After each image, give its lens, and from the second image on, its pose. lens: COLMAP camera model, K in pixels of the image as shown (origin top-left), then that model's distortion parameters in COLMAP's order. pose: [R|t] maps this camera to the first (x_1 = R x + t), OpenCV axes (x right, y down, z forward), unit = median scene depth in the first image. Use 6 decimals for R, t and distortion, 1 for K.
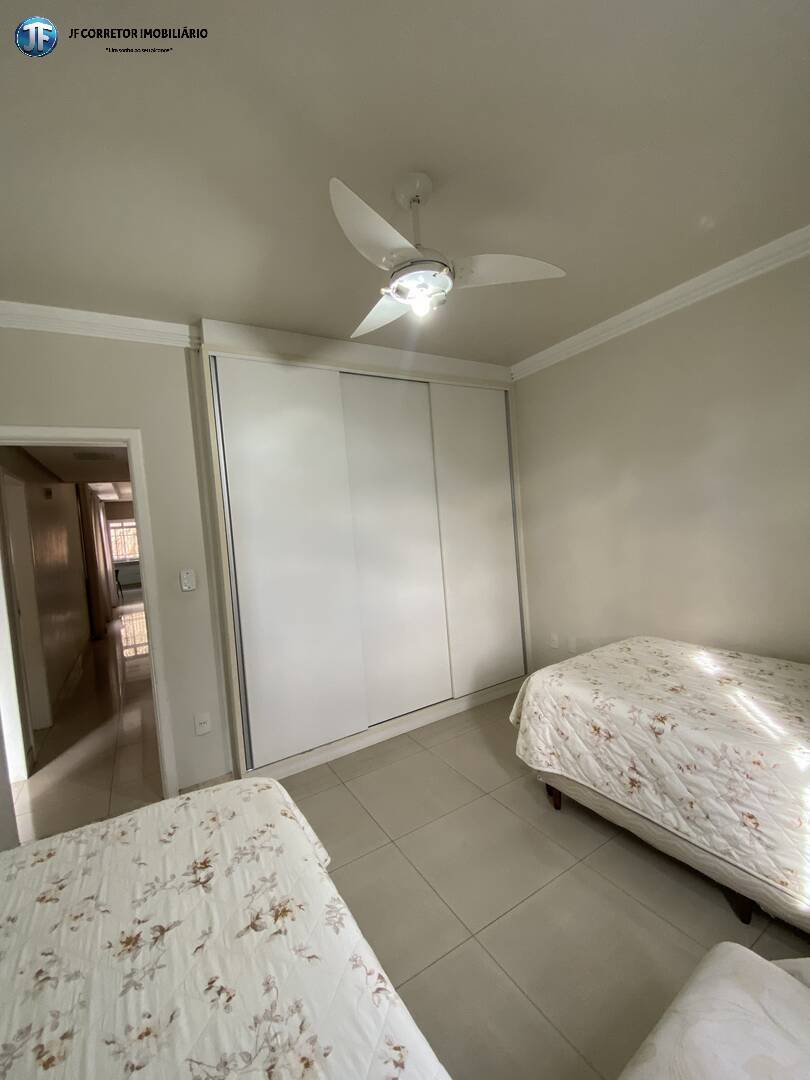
lens RADIAL K [[438.0, 0, 404.6], [0, 438.0, 536.3], [0, 0, 1]] dist [0.012285, -0.016113]
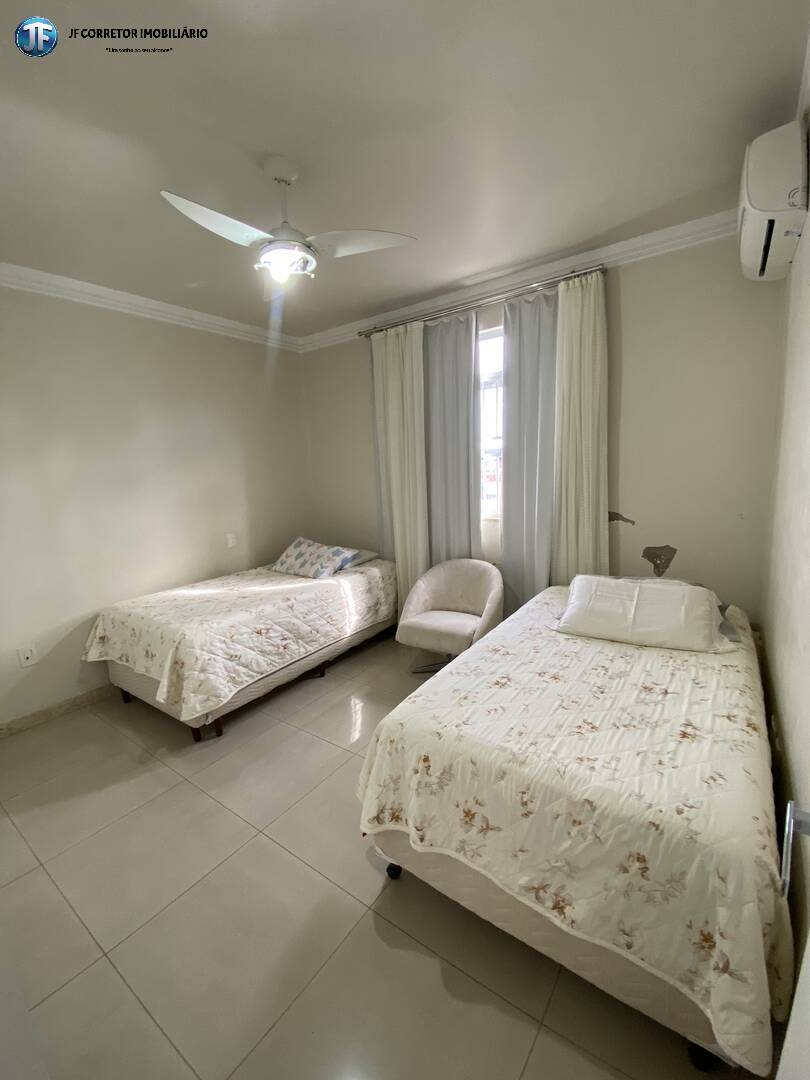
lens RADIAL K [[438.0, 0, 403.0], [0, 438.0, 538.3], [0, 0, 1]] dist [0.012285, -0.016113]
pose [[-0.394054, -0.041881, 0.918133, -1.407747], [0.111938, 0.989338, 0.093172, 0.099288], [-0.912245, 0.139488, -0.385164, 1.528387]]
